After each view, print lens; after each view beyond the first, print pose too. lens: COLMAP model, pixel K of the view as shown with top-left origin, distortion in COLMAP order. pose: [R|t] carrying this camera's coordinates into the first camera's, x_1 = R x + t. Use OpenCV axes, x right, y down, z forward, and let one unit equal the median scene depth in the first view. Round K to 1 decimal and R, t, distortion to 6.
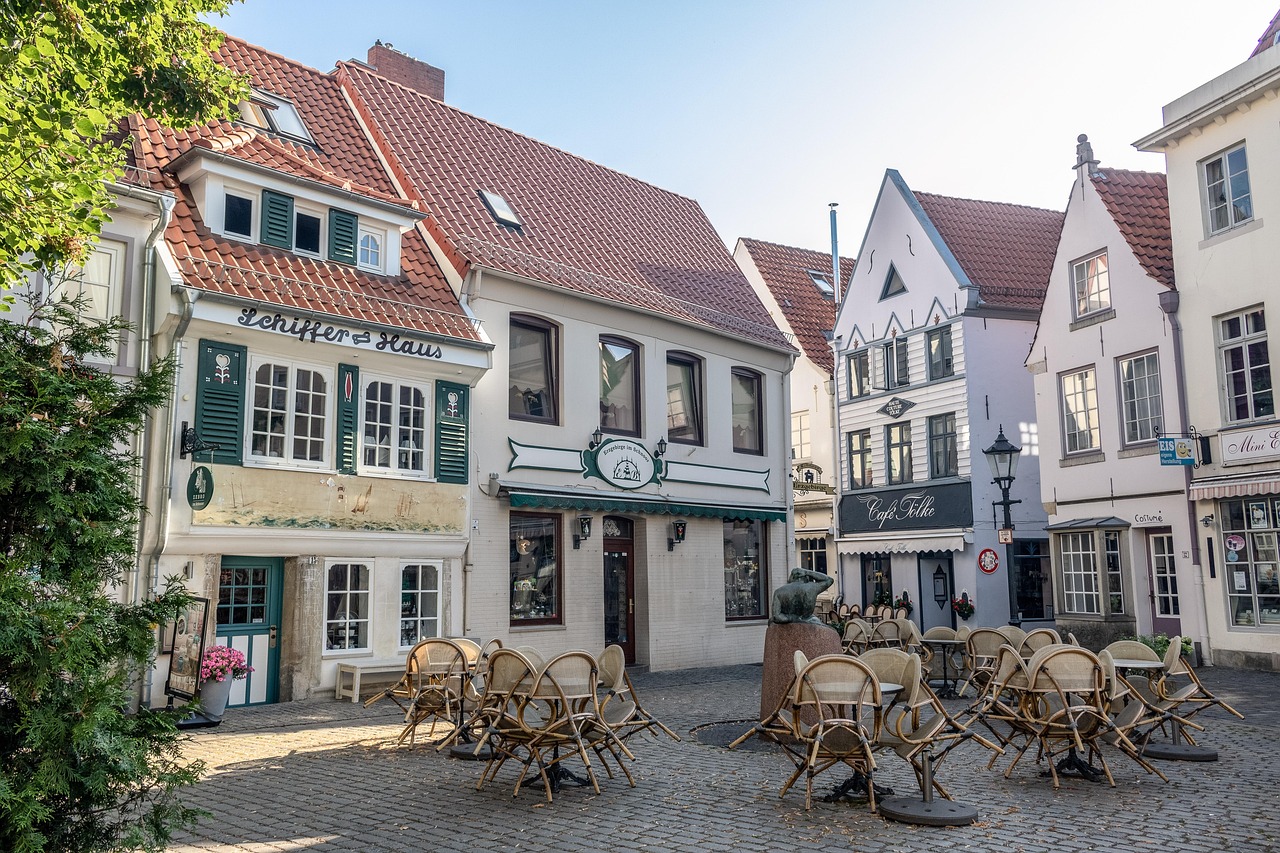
lens RADIAL K [[1054.6, 0, 640.5], [0, 1054.6, 422.0], [0, 0, 1]] dist [0.005003, 0.007450]
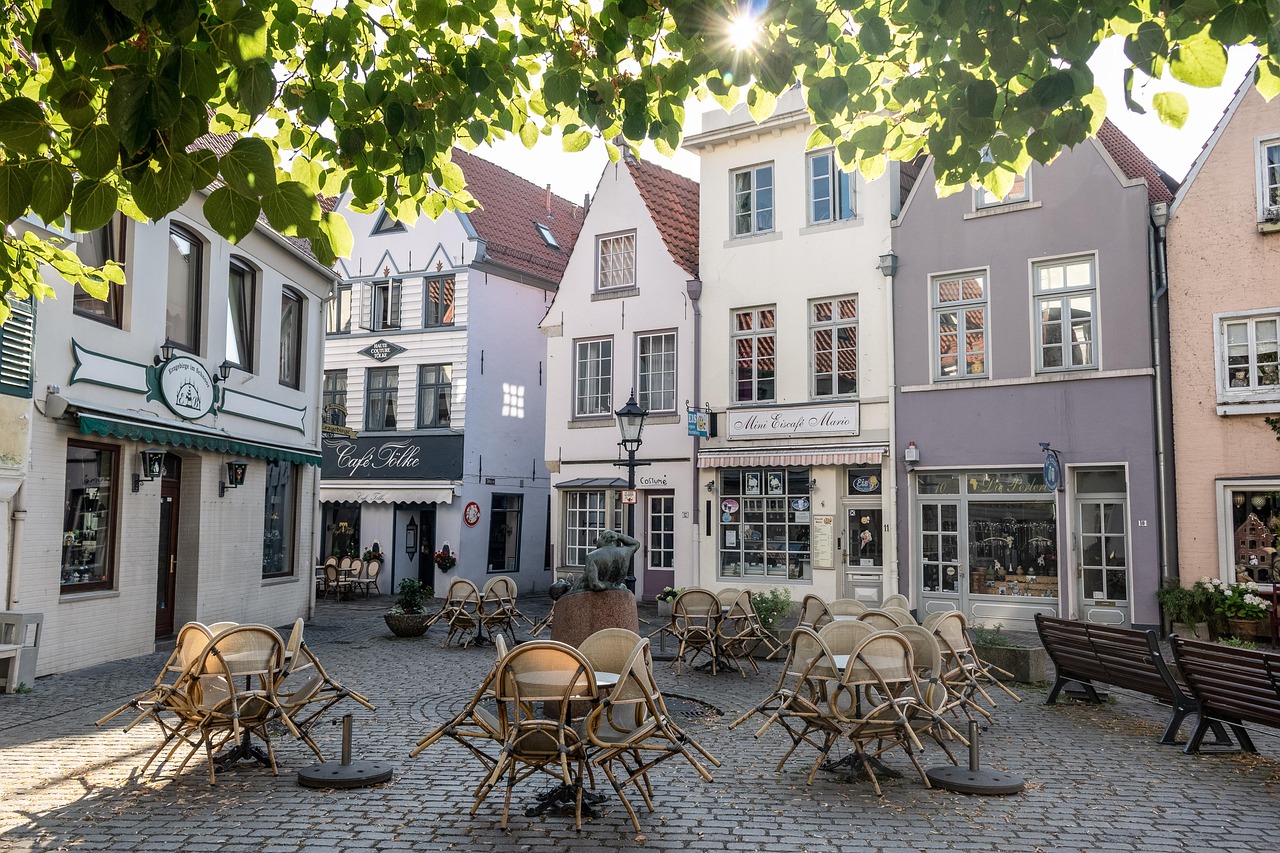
lens RADIAL K [[1054.6, 0, 640.0], [0, 1054.6, 430.9], [0, 0, 1]] dist [0.005003, 0.007450]
pose [[0.781756, 0.071737, 0.619444, -0.224370], [-0.109006, 0.993787, 0.022480, 0.015969], [-0.613983, -0.085097, 0.784719, 0.148967]]
